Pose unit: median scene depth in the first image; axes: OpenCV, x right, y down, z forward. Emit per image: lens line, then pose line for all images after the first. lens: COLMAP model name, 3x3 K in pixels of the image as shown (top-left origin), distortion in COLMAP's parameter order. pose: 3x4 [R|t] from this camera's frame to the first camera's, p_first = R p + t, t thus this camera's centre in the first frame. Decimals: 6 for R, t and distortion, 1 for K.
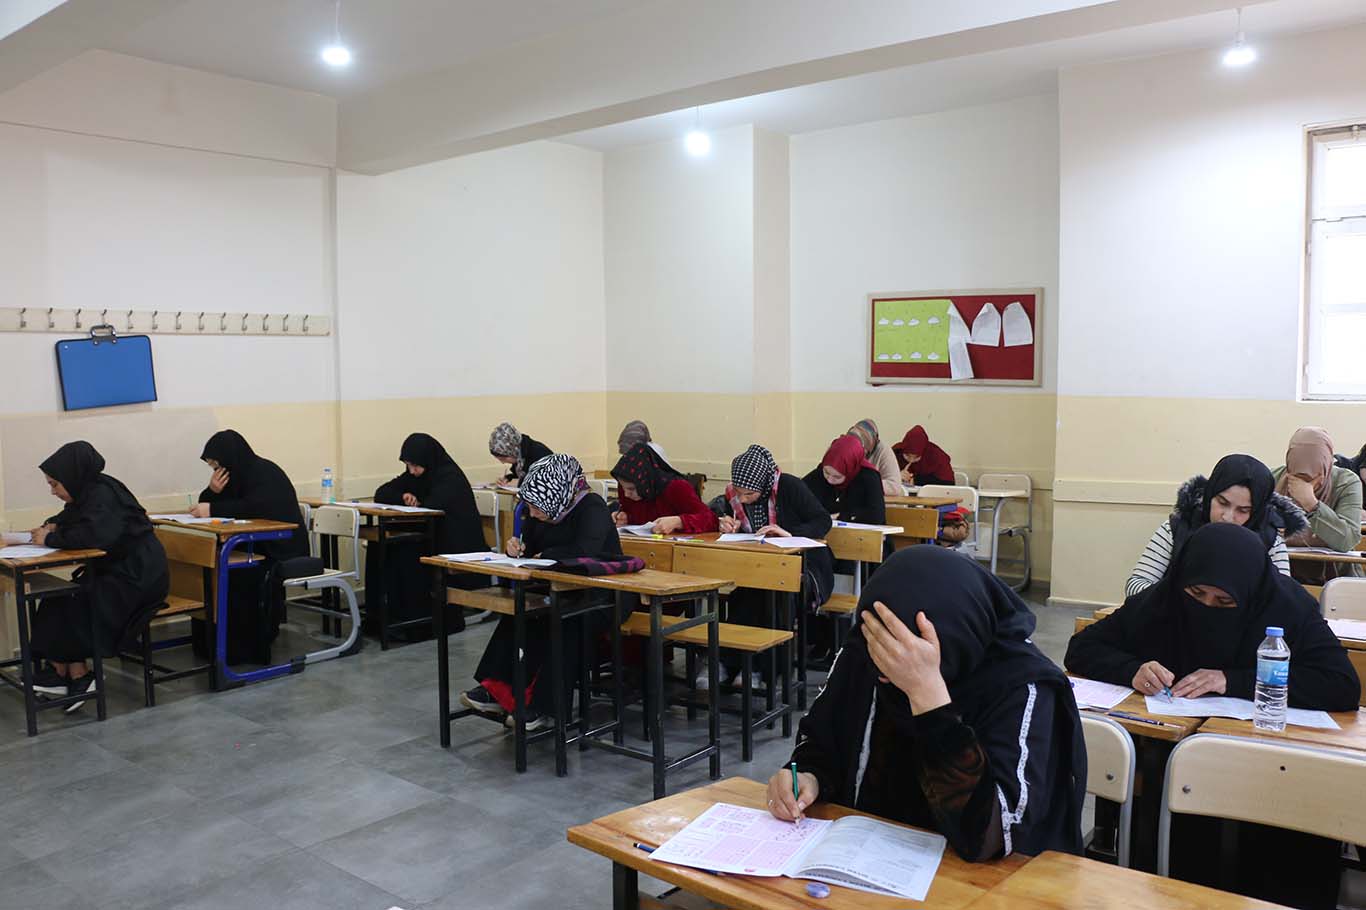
lens RADIAL K [[1102.1, 0, 684.3], [0, 1102.1, 453.1], [0, 0, 1]] dist [-0.102344, 0.004285]
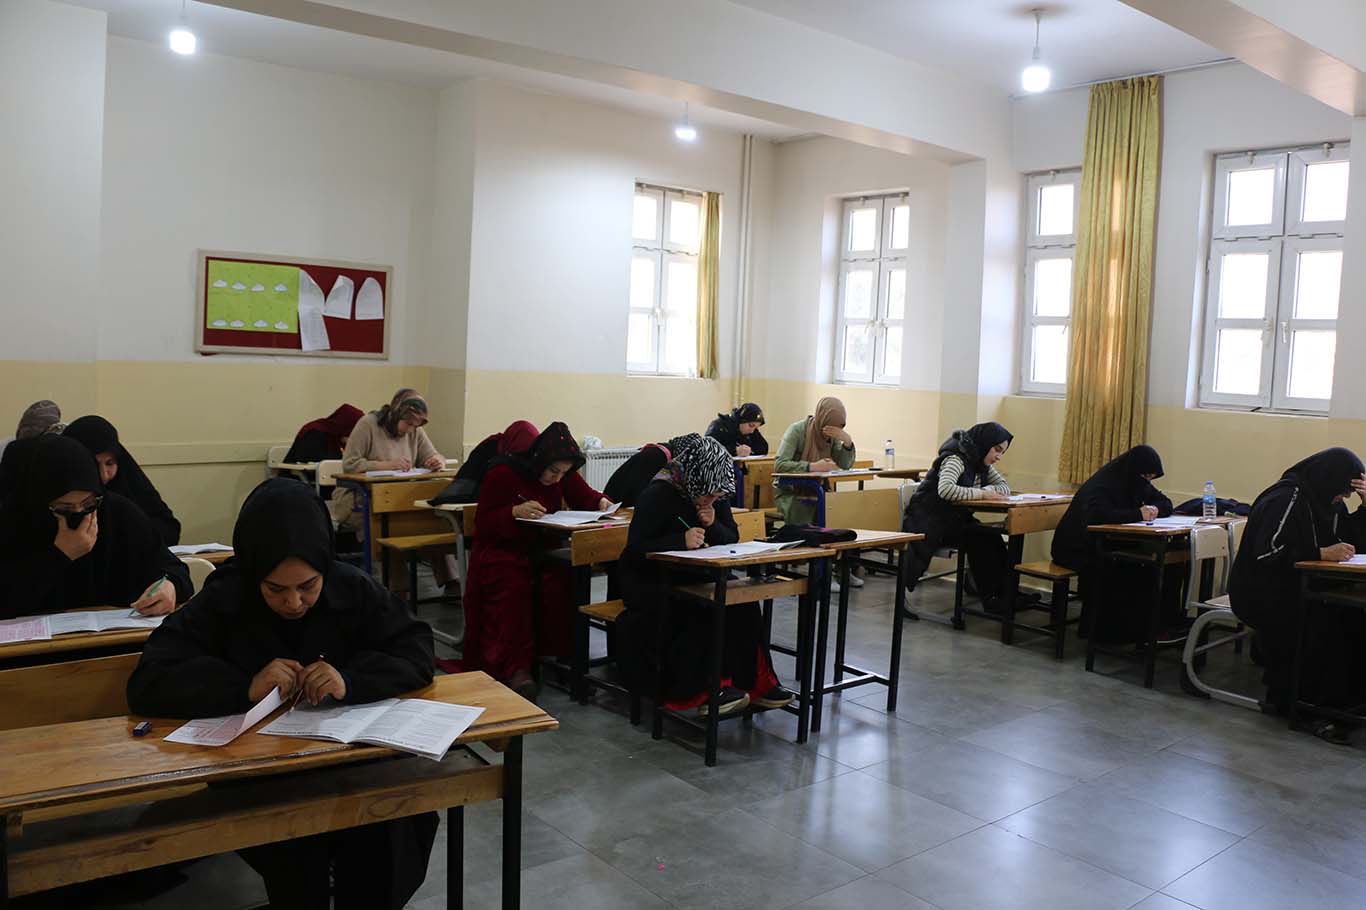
lens RADIAL K [[1102.1, 0, 683.5], [0, 1102.1, 455.3], [0, 0, 1]] dist [-0.102344, 0.004285]
pose [[0.213822, -0.075251, 0.973970, -0.634740], [0.029285, 0.997074, 0.070607, -0.033314], [-0.976434, 0.013425, 0.215400, 0.470901]]
